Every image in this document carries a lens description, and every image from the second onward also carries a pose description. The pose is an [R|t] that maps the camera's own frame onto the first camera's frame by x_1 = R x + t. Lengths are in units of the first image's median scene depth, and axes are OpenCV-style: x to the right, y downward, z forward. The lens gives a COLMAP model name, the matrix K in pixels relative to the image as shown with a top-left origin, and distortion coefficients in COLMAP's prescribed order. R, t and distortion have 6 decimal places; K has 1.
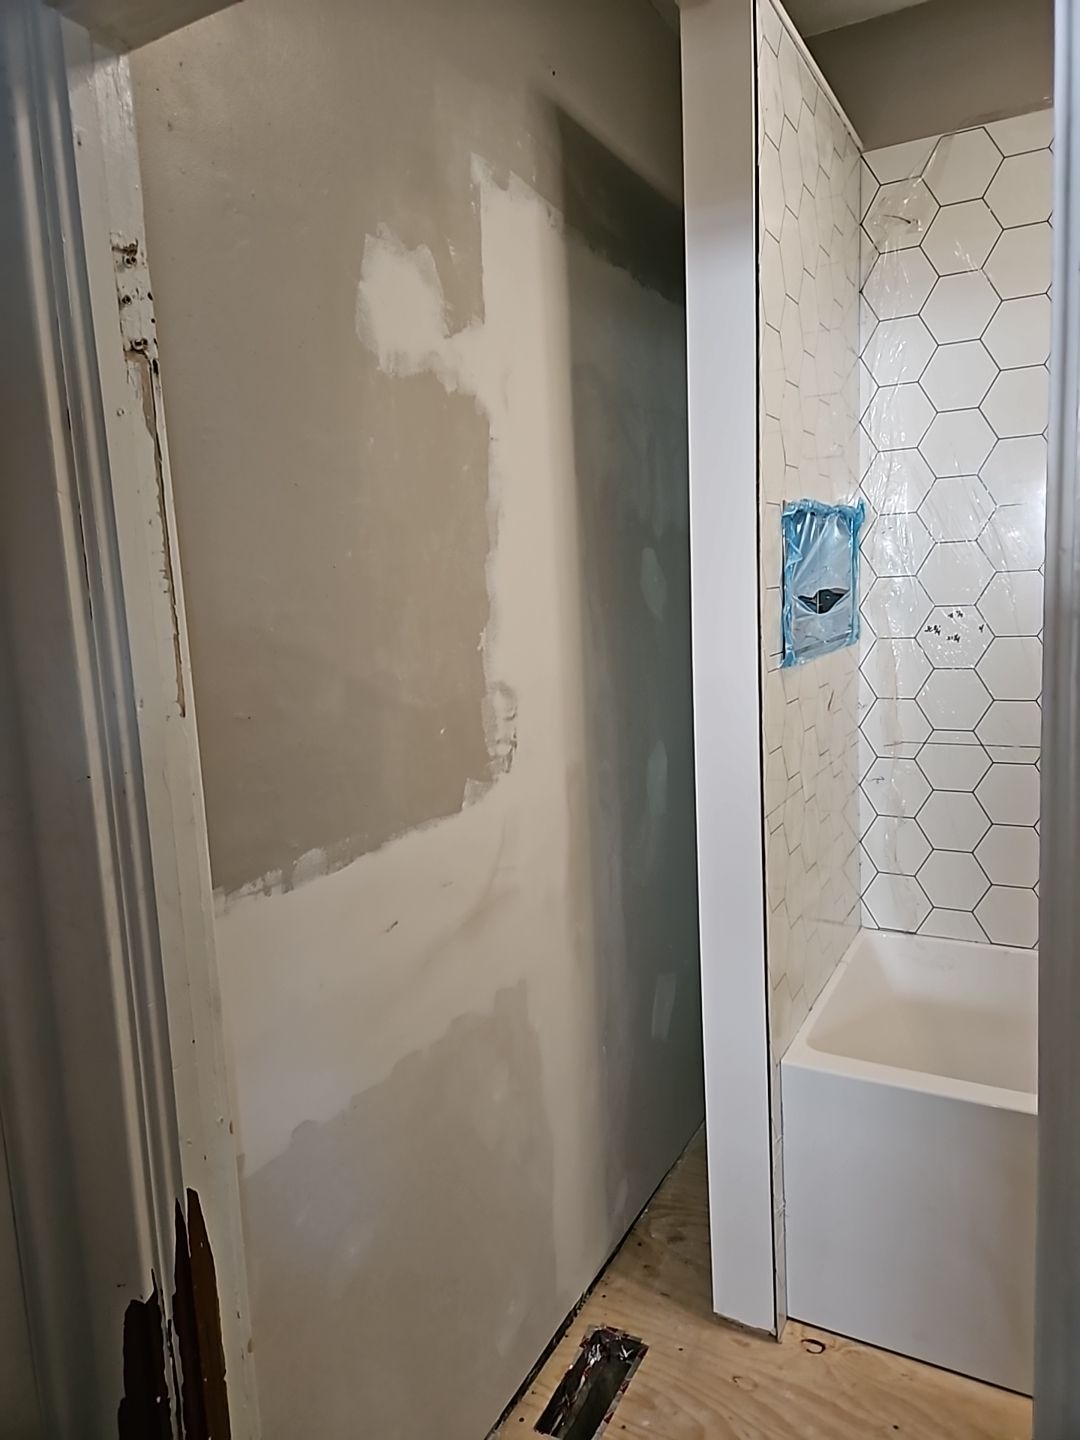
lens RADIAL K [[957.7, 0, 535.9], [0, 957.7, 710.5], [0, 0, 1]] dist [0.092557, -0.086404]
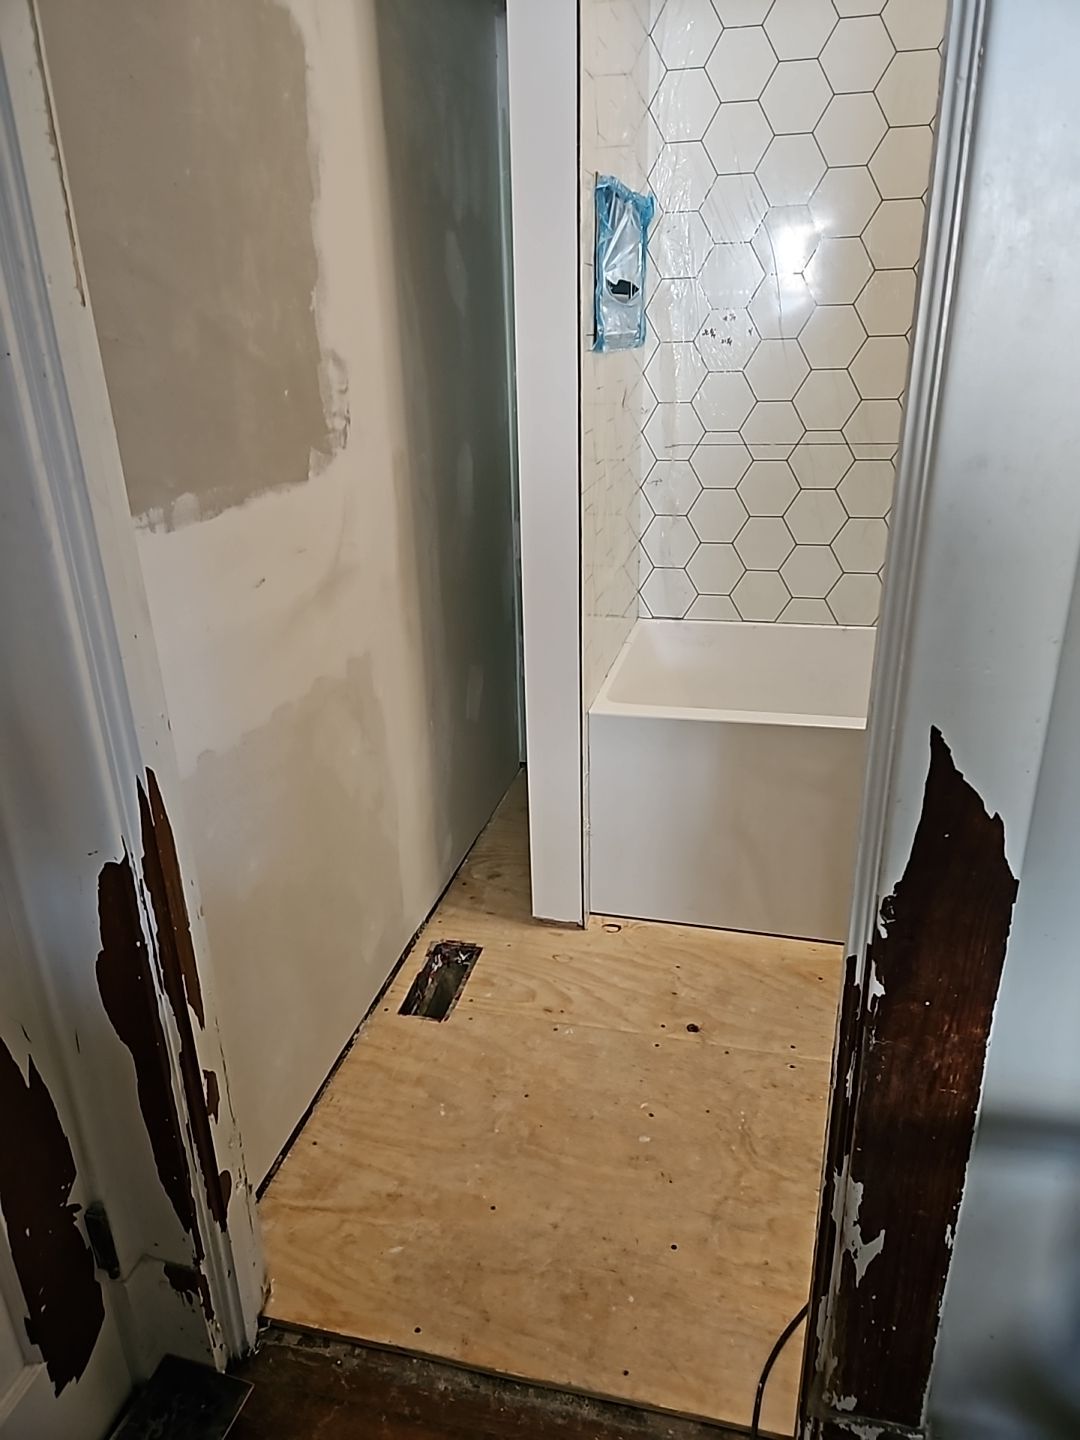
lens RADIAL K [[957.7, 0, 535.9], [0, 957.7, 710.5], [0, 0, 1]] dist [0.092557, -0.086404]
pose [[0.963616, -0.073333, 0.257035, -0.112386], [0.012254, 0.972737, 0.231586, 0.096066], [-0.267010, -0.220010, 0.938244, -0.071101]]
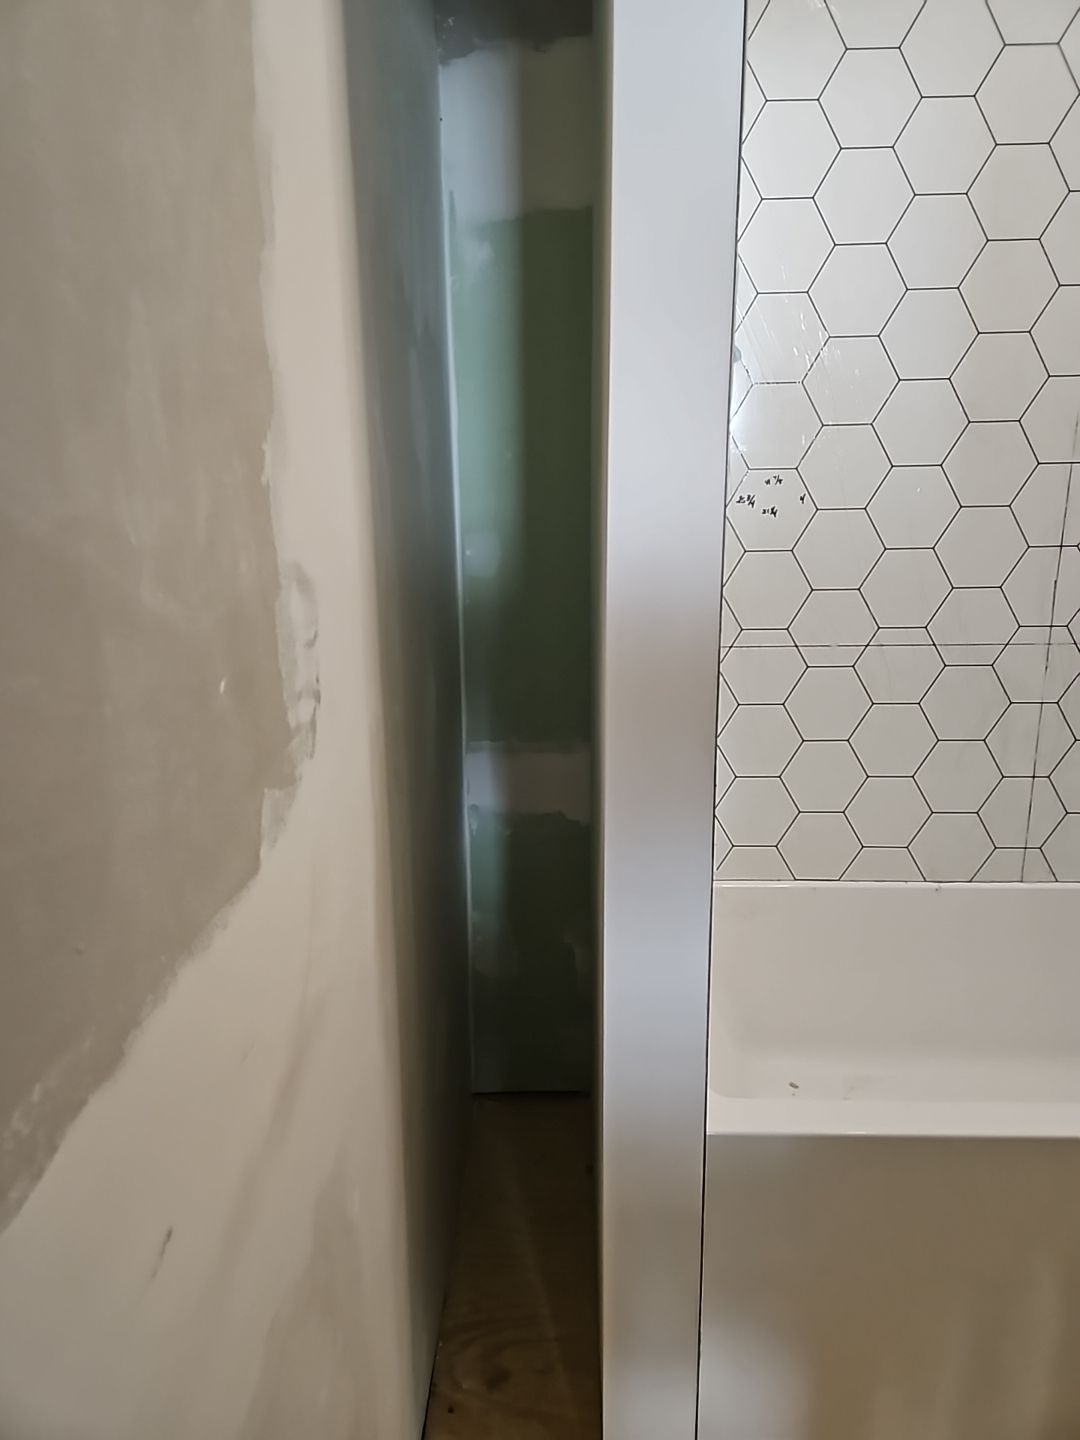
lens RADIAL K [[957.7, 0, 535.9], [0, 957.7, 710.5], [0, 0, 1]] dist [0.092557, -0.086404]
pose [[0.884115, -0.076613, 0.460947, -0.143479], [0.029741, 0.993693, 0.108115, -0.006231], [-0.466323, -0.081877, 0.880817, 0.508978]]
